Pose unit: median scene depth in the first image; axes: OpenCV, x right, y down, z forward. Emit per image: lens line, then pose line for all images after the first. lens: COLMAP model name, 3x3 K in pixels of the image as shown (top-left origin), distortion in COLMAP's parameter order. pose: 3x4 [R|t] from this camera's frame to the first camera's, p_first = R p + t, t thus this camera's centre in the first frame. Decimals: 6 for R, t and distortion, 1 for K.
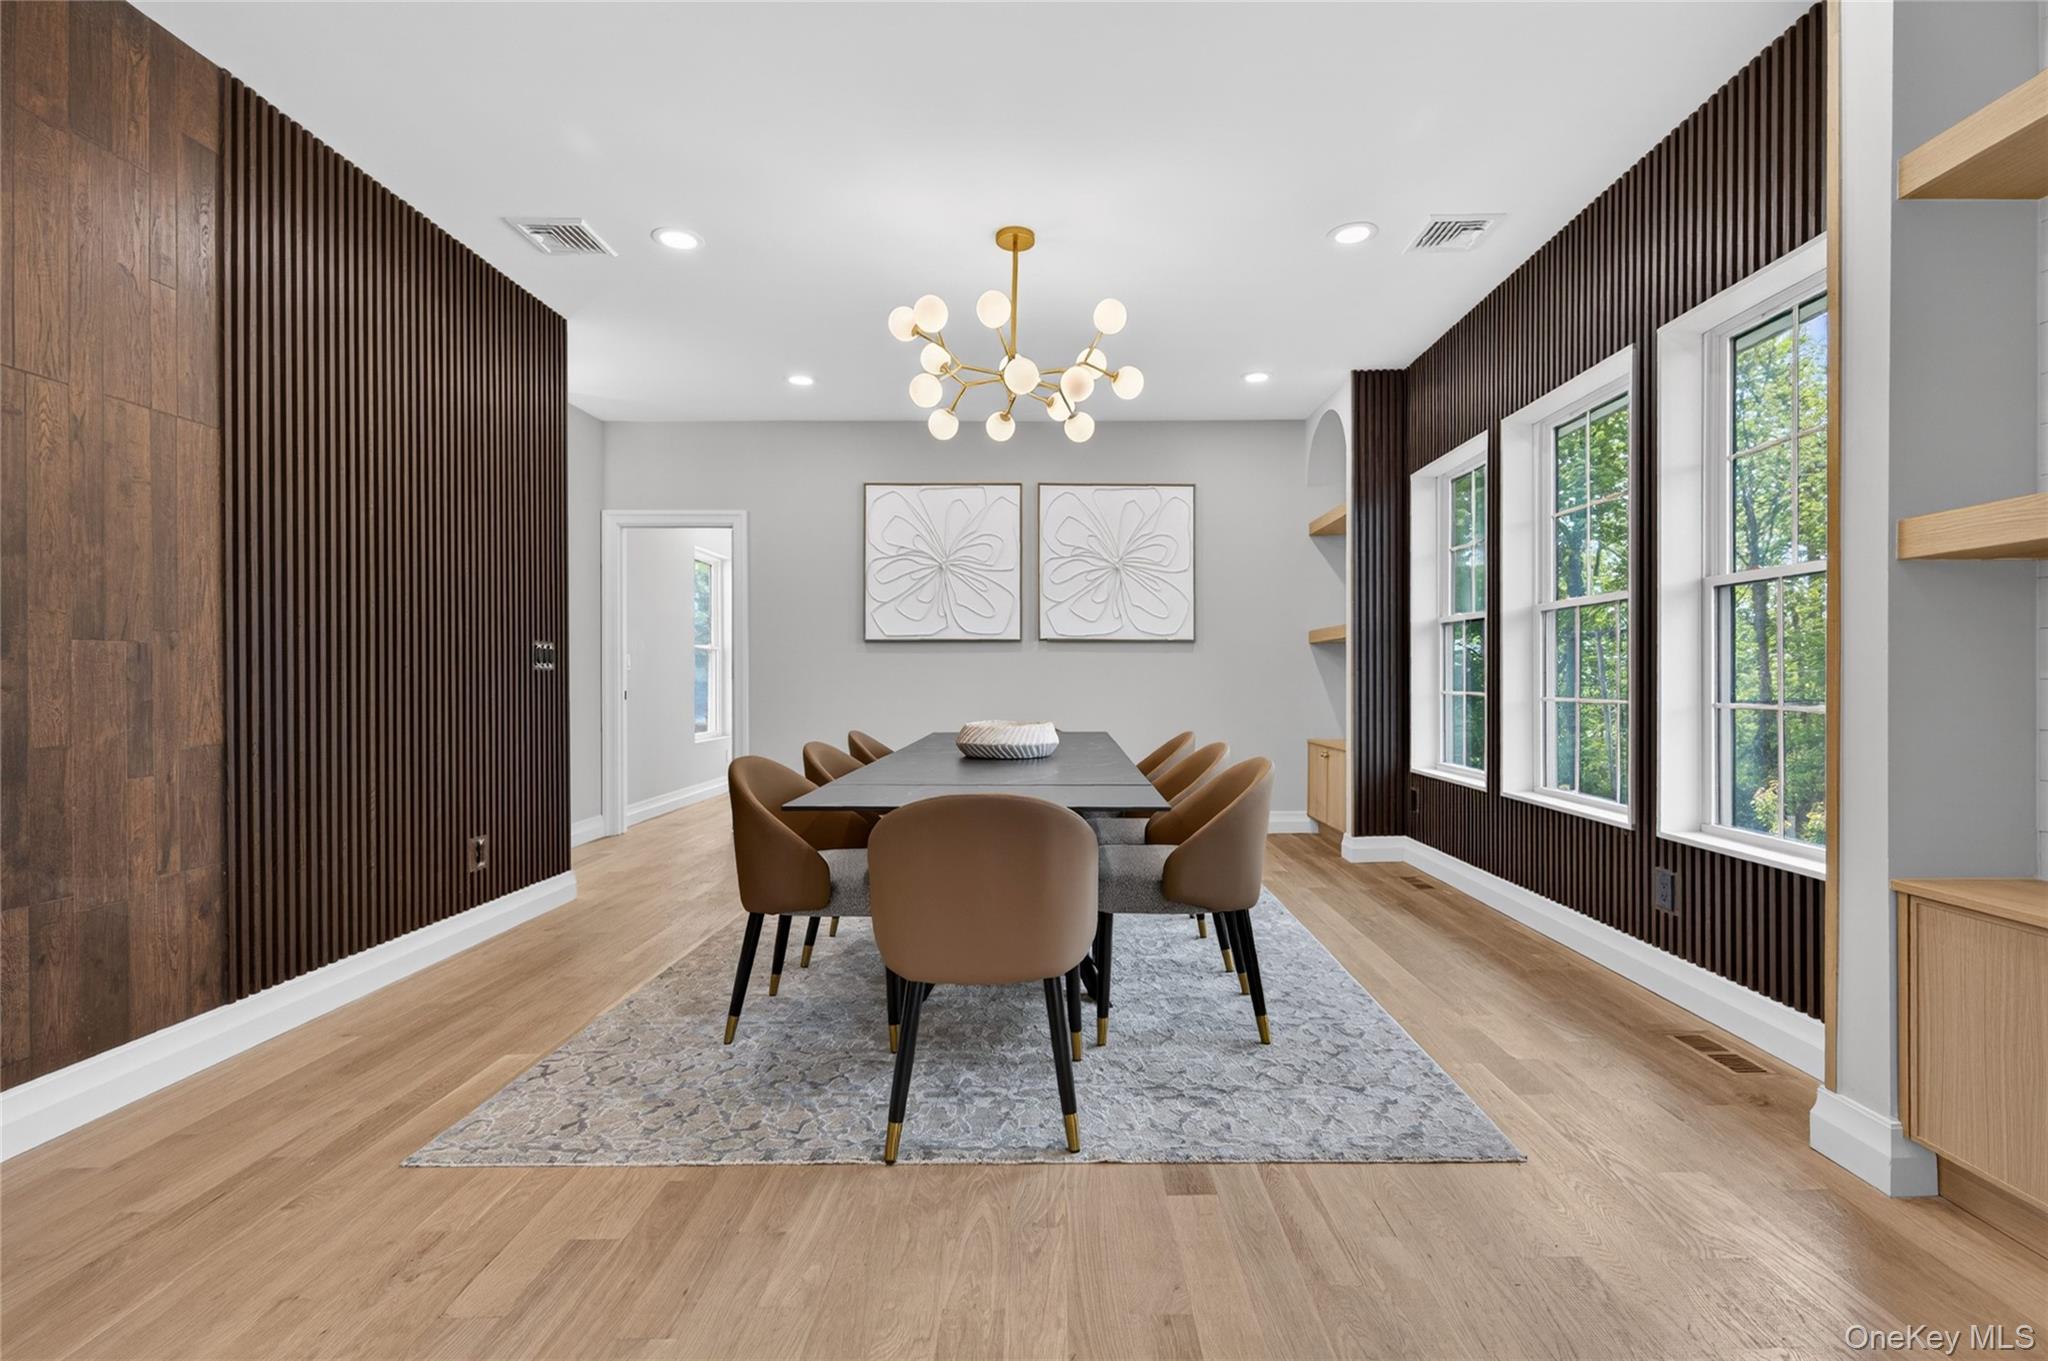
lens RADIAL K [[875.7, 0, 1030.5], [0, 875.7, 678.6], [0, 0, 1]] dist [-0.001263, 0.000082]
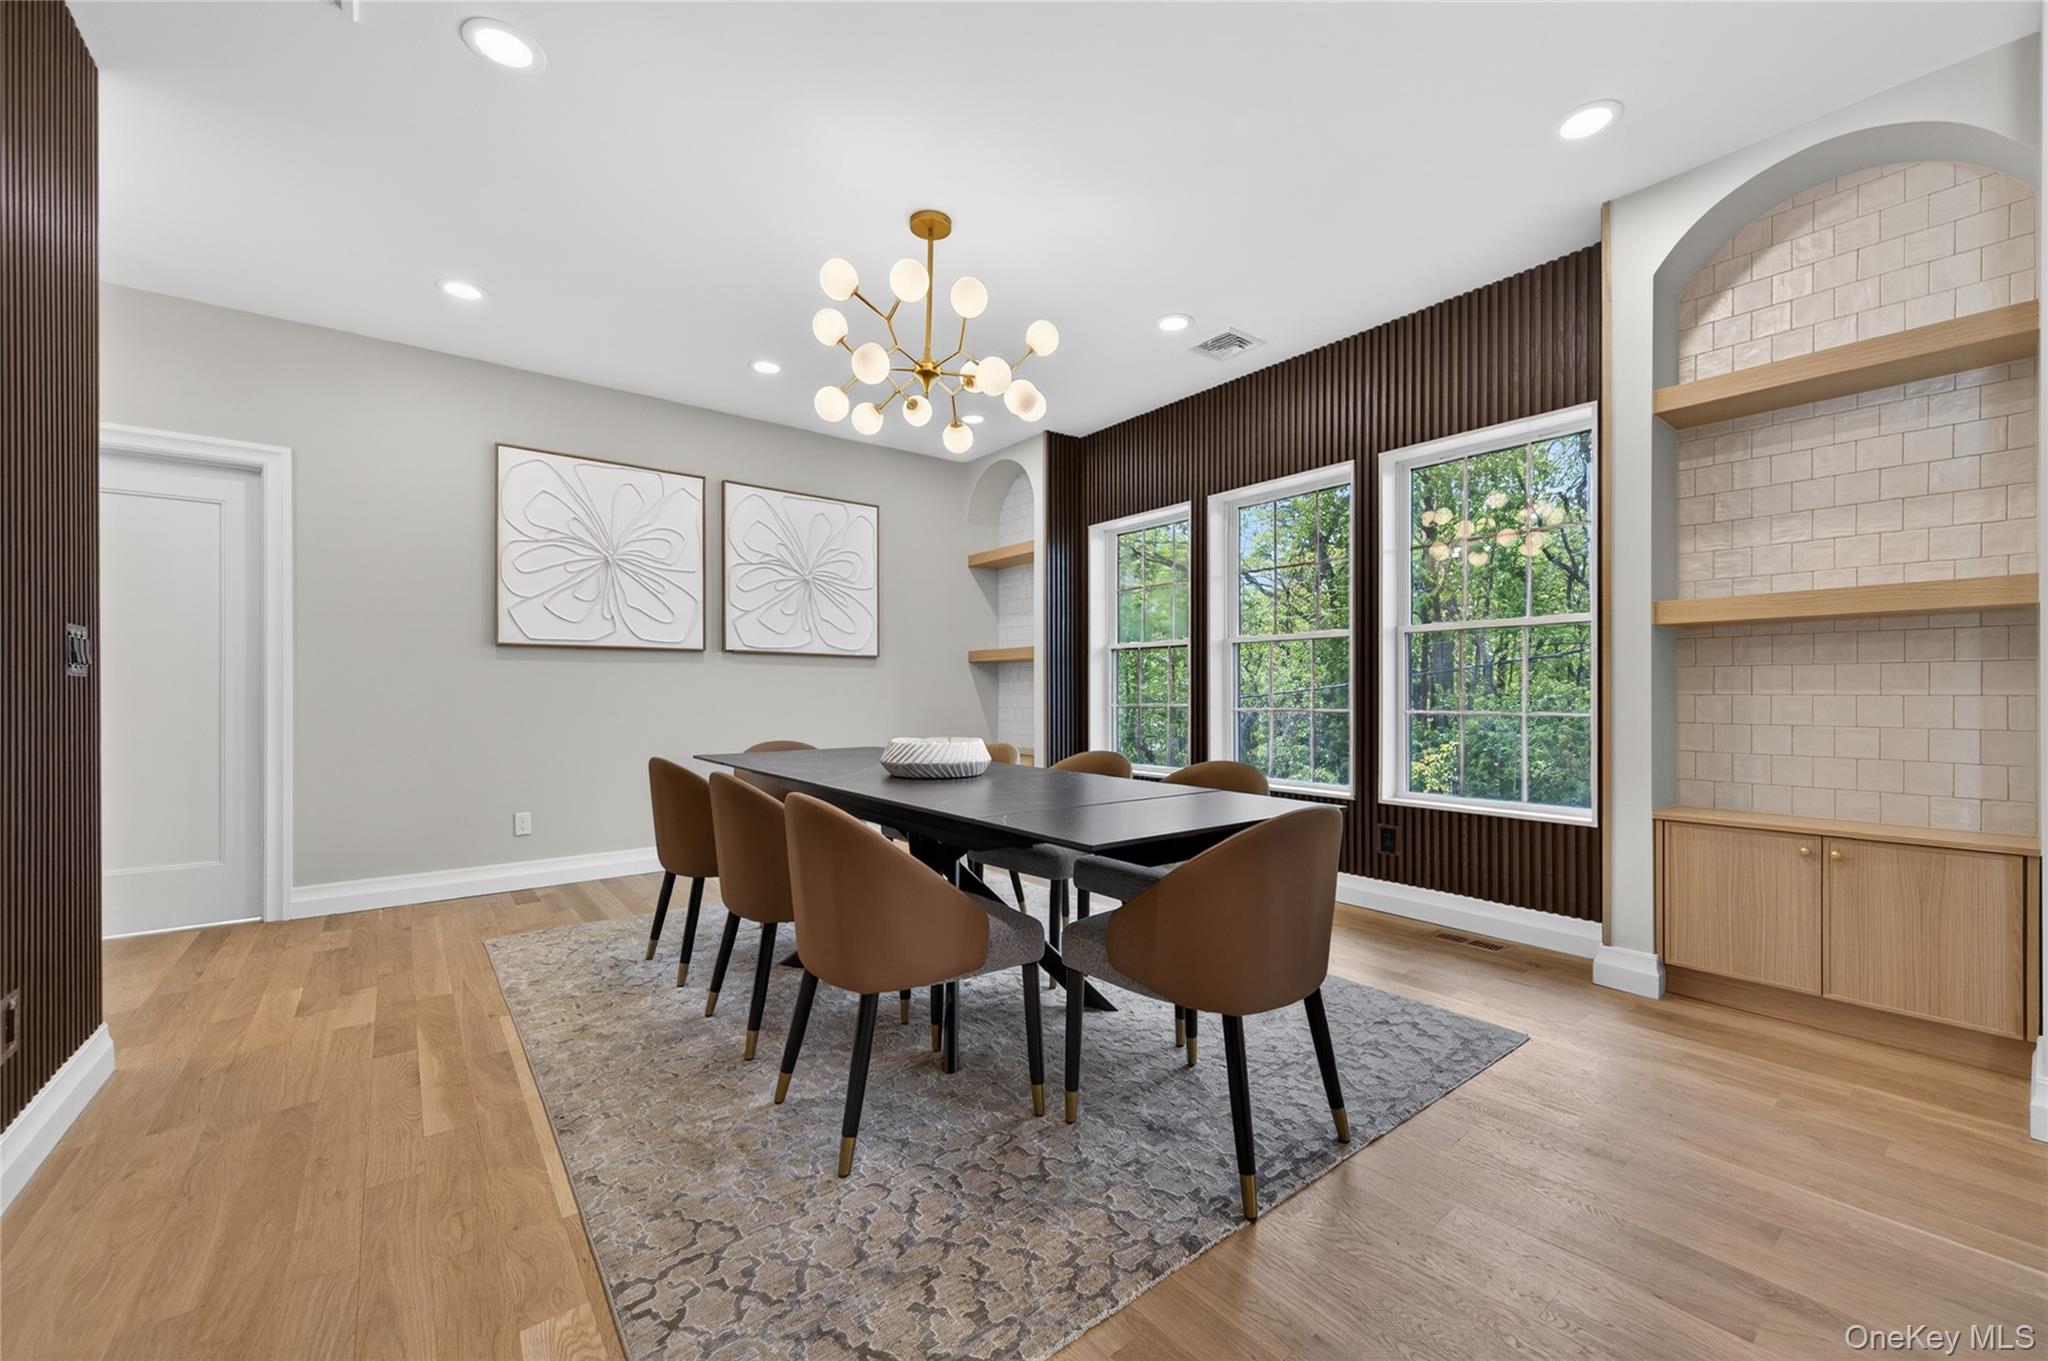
lens RADIAL K [[803.8, 0, 1023.7], [0, 803.8, 692.7], [0, 0, 1]] dist [0.000053, 0.000154]
pose [[0.788490, 0.003068, 0.615040, -0.484828], [-0.002345, 0.999995, -0.001982, 0.001209], [-0.615044, 0.000121, 0.788493, 0.268072]]
